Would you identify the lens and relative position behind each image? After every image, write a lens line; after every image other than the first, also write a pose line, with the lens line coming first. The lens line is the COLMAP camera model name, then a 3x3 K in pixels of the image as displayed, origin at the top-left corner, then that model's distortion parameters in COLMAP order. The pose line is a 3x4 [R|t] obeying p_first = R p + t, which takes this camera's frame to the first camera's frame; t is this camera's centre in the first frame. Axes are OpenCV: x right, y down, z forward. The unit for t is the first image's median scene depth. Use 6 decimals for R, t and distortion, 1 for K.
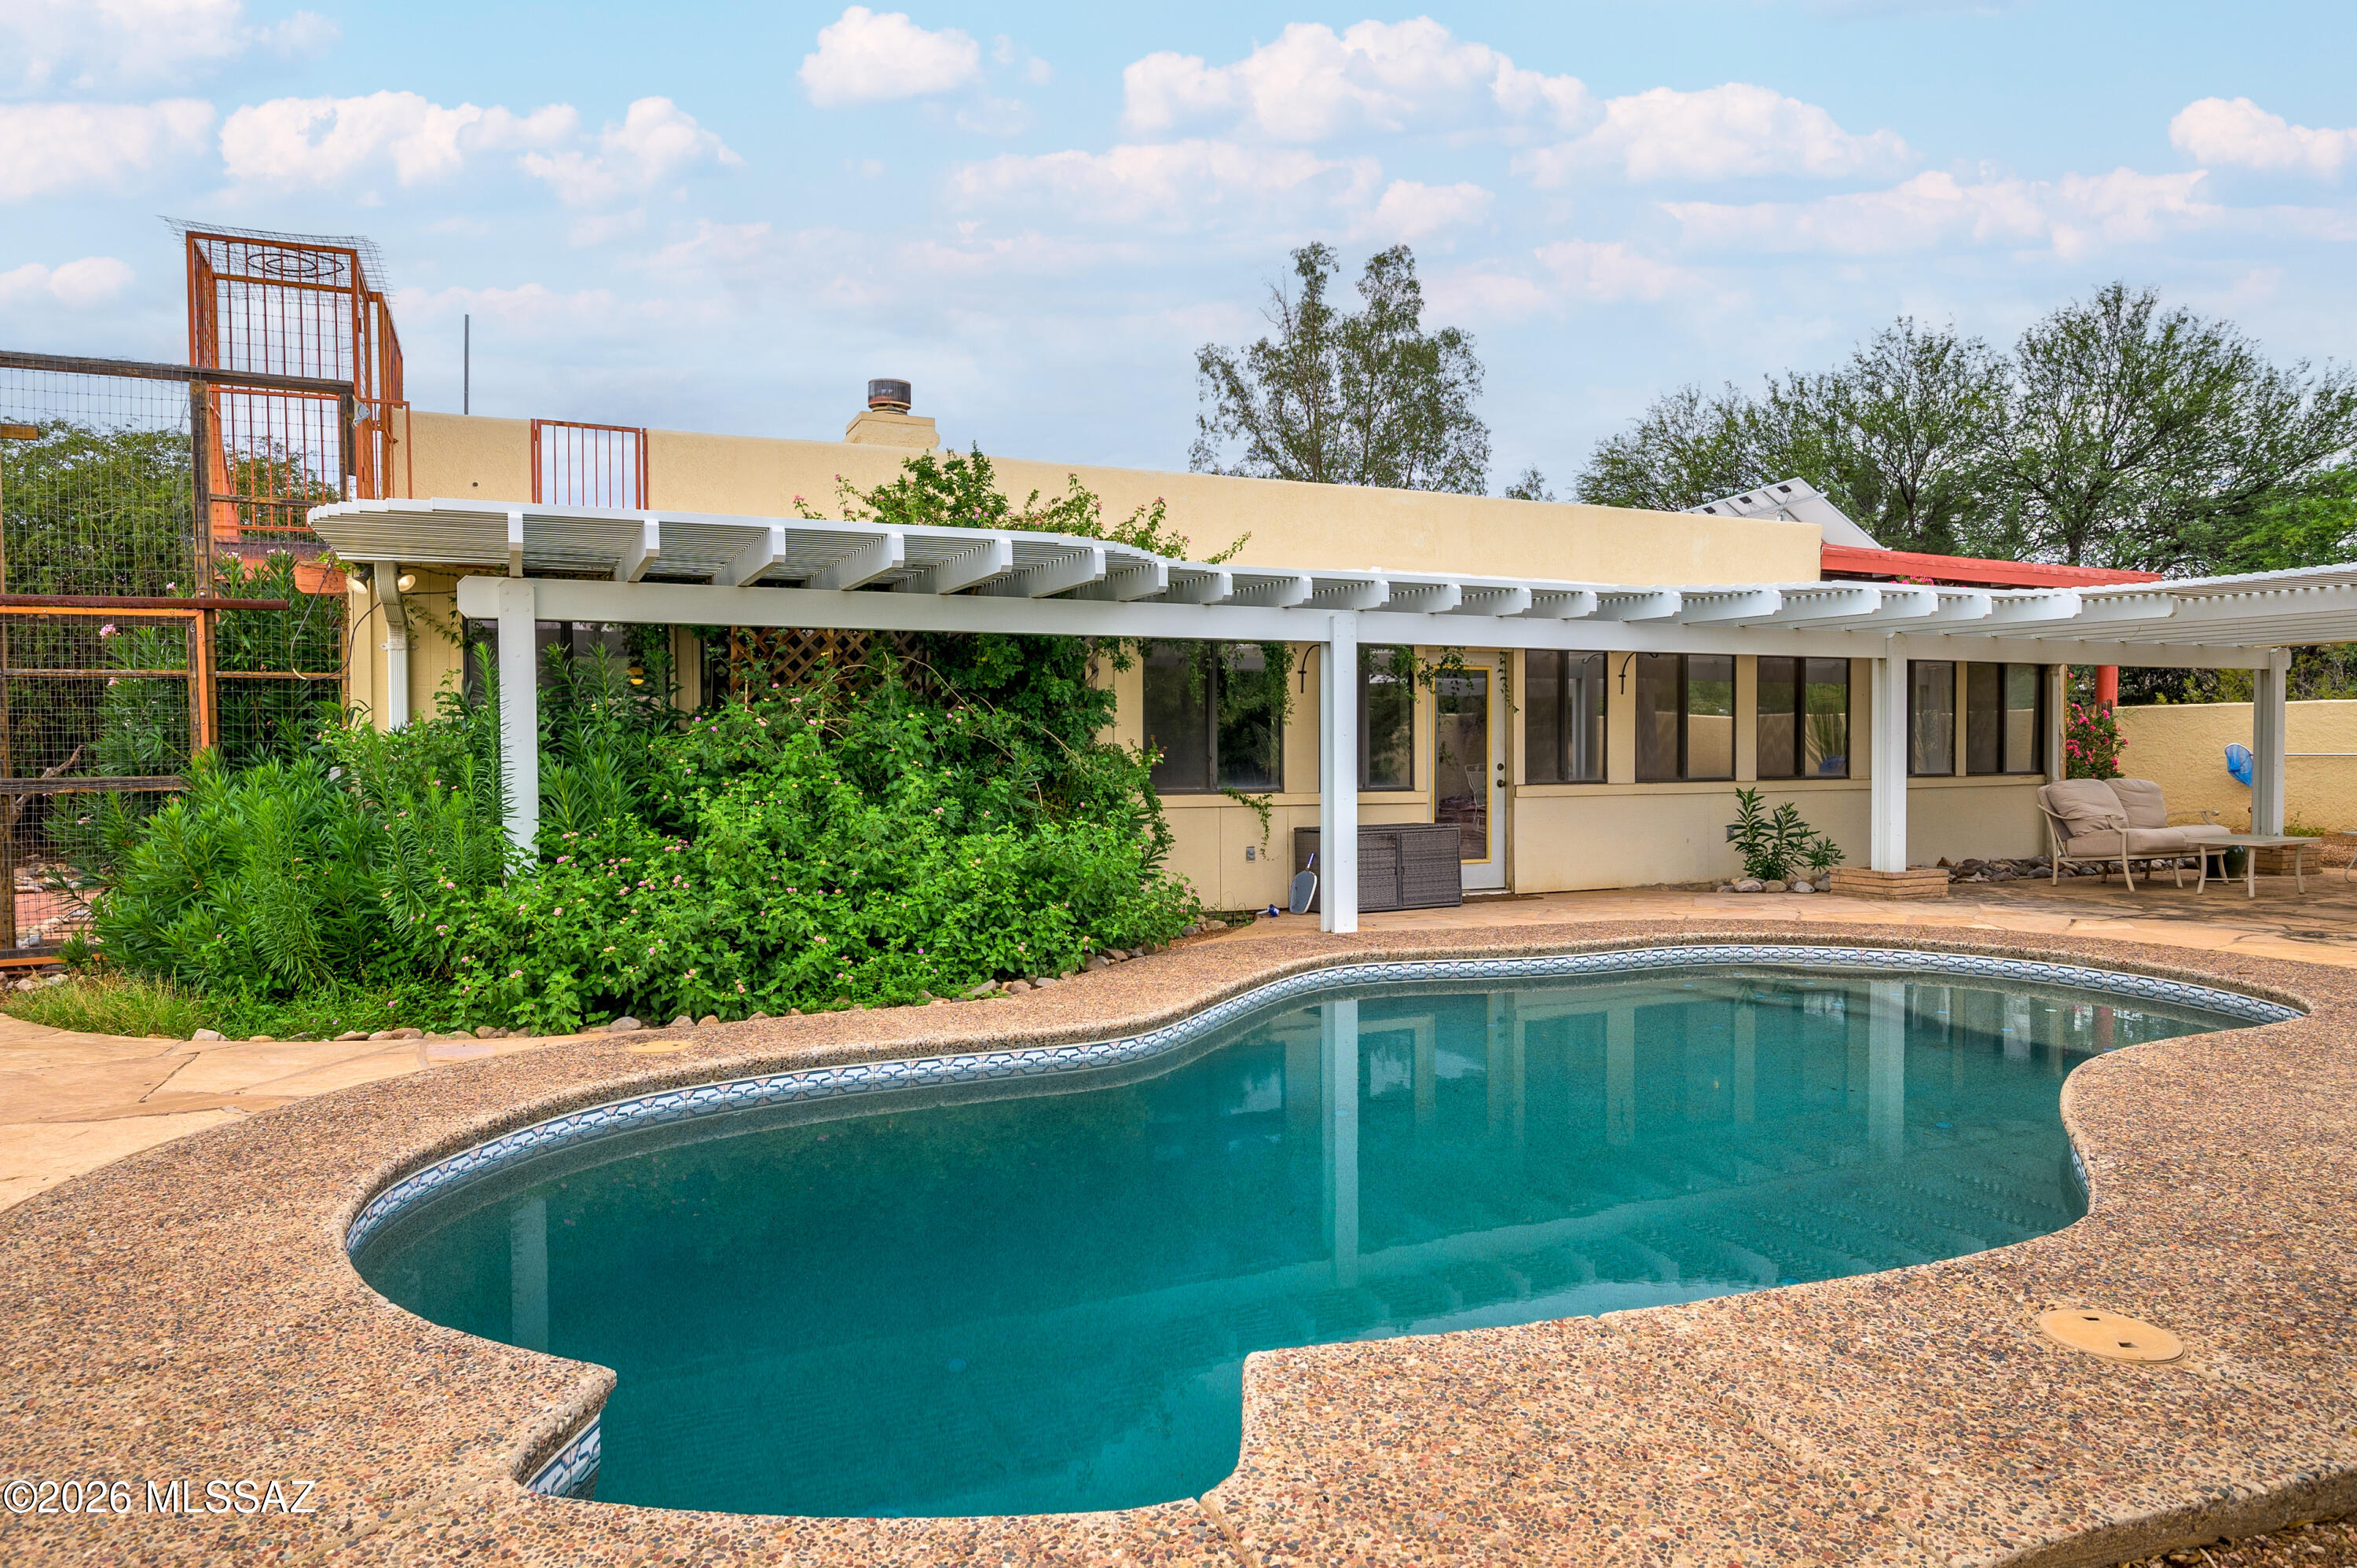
lens RADIAL K [[1448.4, 0, 1174.8], [0, 1448.4, 797.7], [0, 0, 1]] dist [-0.002145, 0.000205]
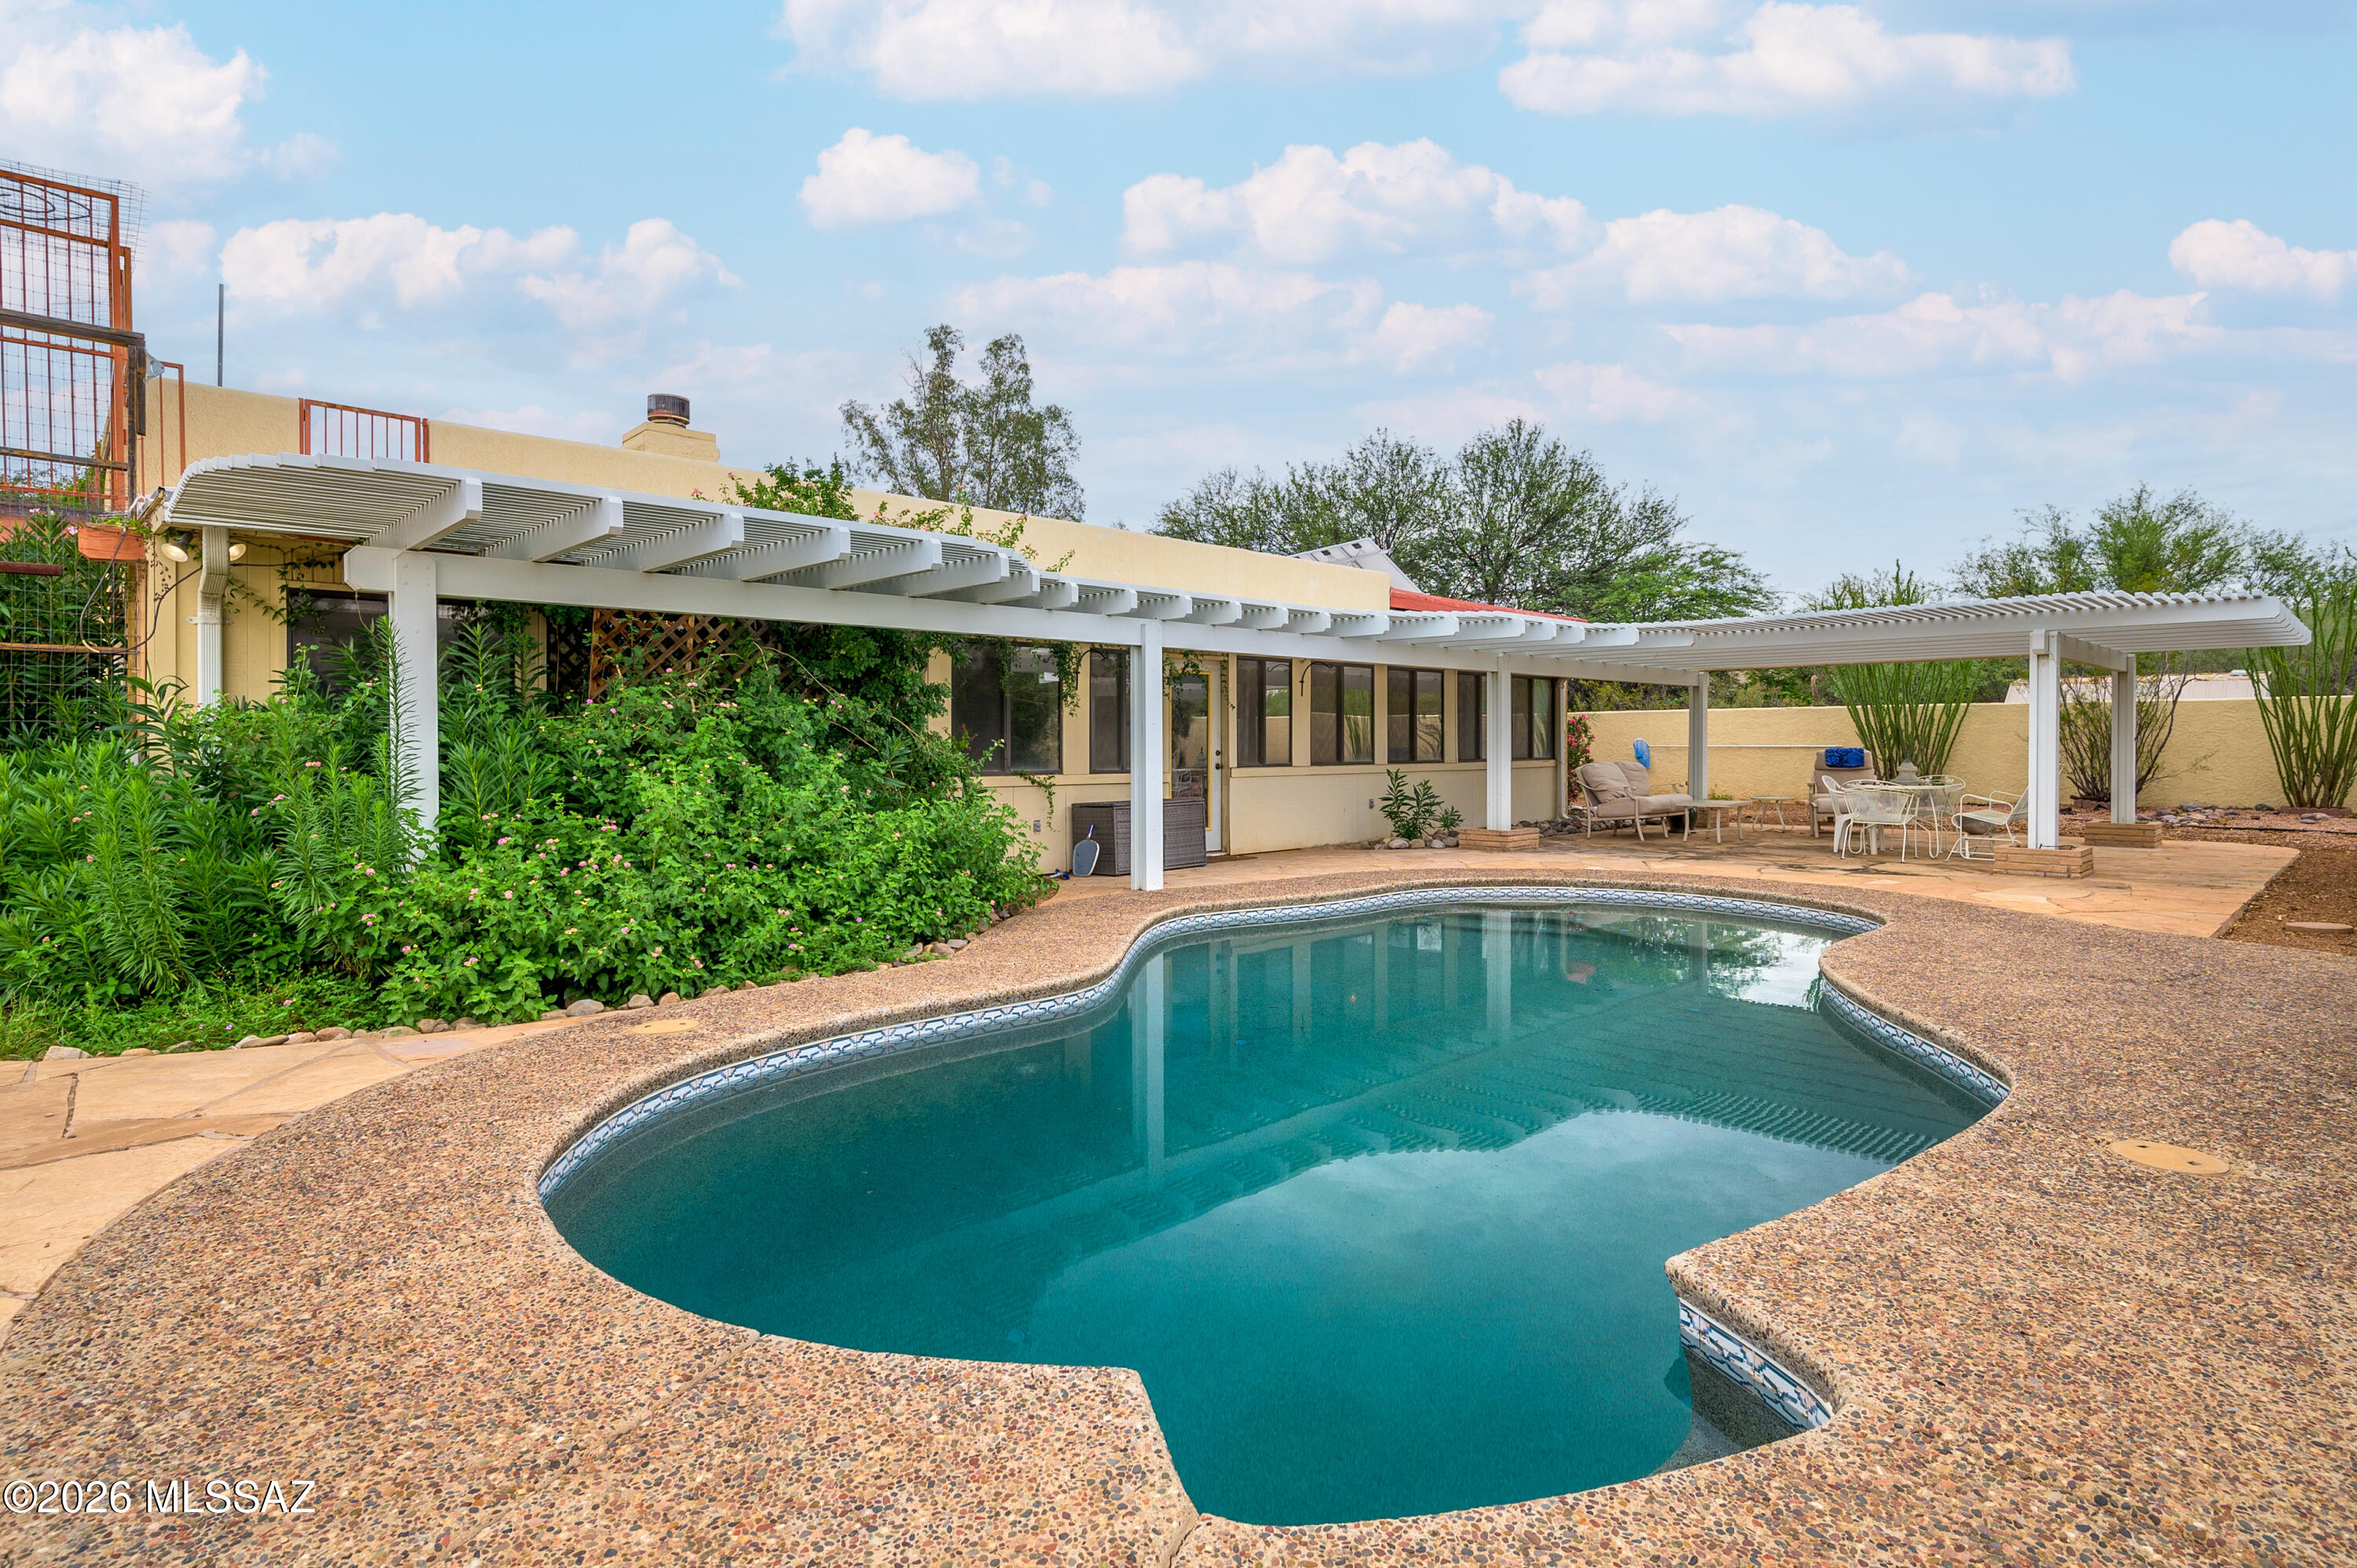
lens RADIAL K [[1174.5, 0, 1179.5], [0, 1174.5, 763.8], [0, 0, 1]] dist [0.000566, 0.000014]
pose [[0.947951, -0.003010, 0.318402, -0.188613], [0.008403, 0.999844, -0.015567, 0.005299], [-0.318305, 0.017432, 0.947828, 0.083915]]
